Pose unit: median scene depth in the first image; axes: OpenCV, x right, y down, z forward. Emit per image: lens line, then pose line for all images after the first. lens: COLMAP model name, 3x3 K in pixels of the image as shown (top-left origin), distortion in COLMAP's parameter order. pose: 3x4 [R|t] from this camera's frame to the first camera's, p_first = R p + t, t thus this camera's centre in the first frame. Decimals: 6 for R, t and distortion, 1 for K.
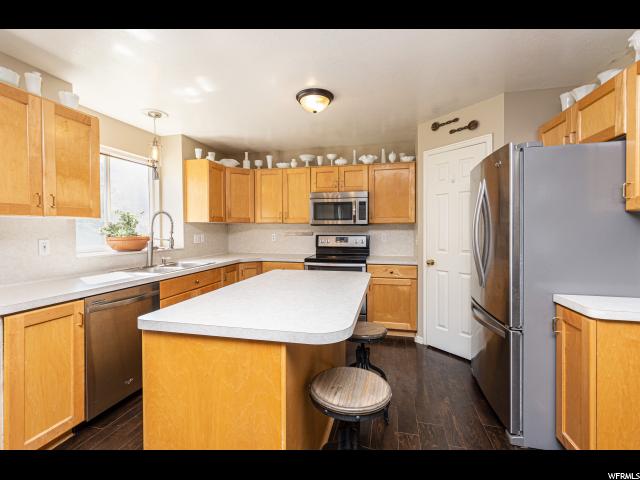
lens RADIAL K [[292.8, 0, 317.7], [0, 292.8, 236.5], [0, 0, 1]] dist [0.006191, 0.000312]
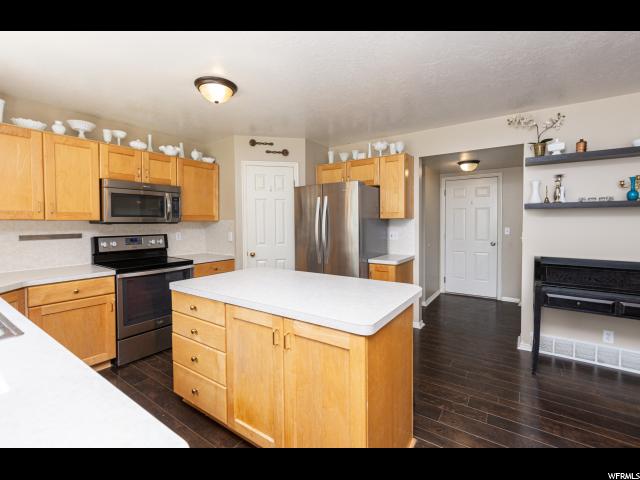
lens RADIAL K [[292.8, 0, 318.5], [0, 292.8, 227.1], [0, 0, 1]] dist [0.006191, 0.000312]
pose [[0.359486, -0.017717, 0.932982, -0.554068], [0.028275, 0.999567, 0.008087, -0.023175], [-0.932722, 0.023473, 0.359831, 0.272579]]
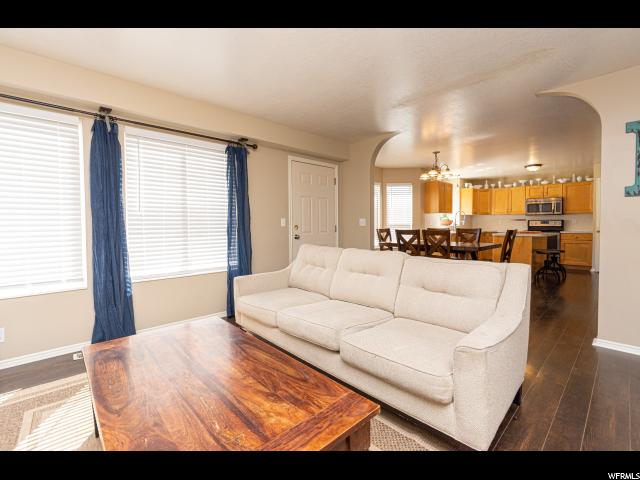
lens RADIAL K [[292.8, 0, 311.6], [0, 292.8, 233.0], [0, 0, 1]] dist [0.006191, 0.000312]
pose [[0.833454, 0.012248, -0.552453, -0.143638], [-0.008350, 0.999919, 0.009570, 0.084980], [0.552526, -0.003363, 0.833489, -1.655640]]
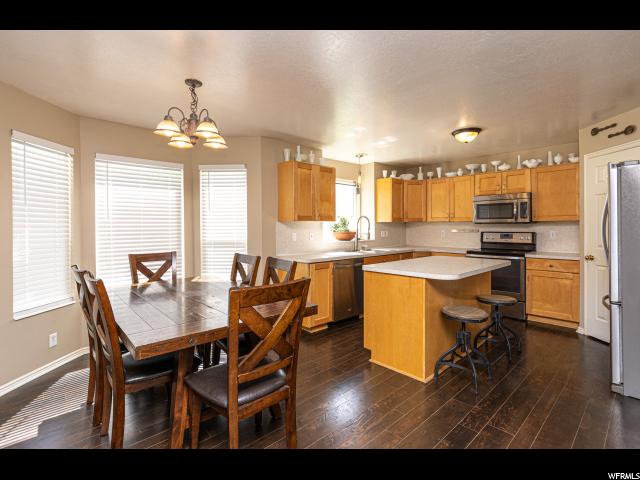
lens RADIAL K [[310.0, 0, 314.3], [0, 310.0, 230.6], [0, 0, 1]] dist [-0.011009, -0.000018]
pose [[0.826905, 0.004918, -0.562320, 0.158203], [-0.012092, 0.999886, -0.009036, 0.009864], [0.562212, 0.014271, 0.826870, -0.436868]]
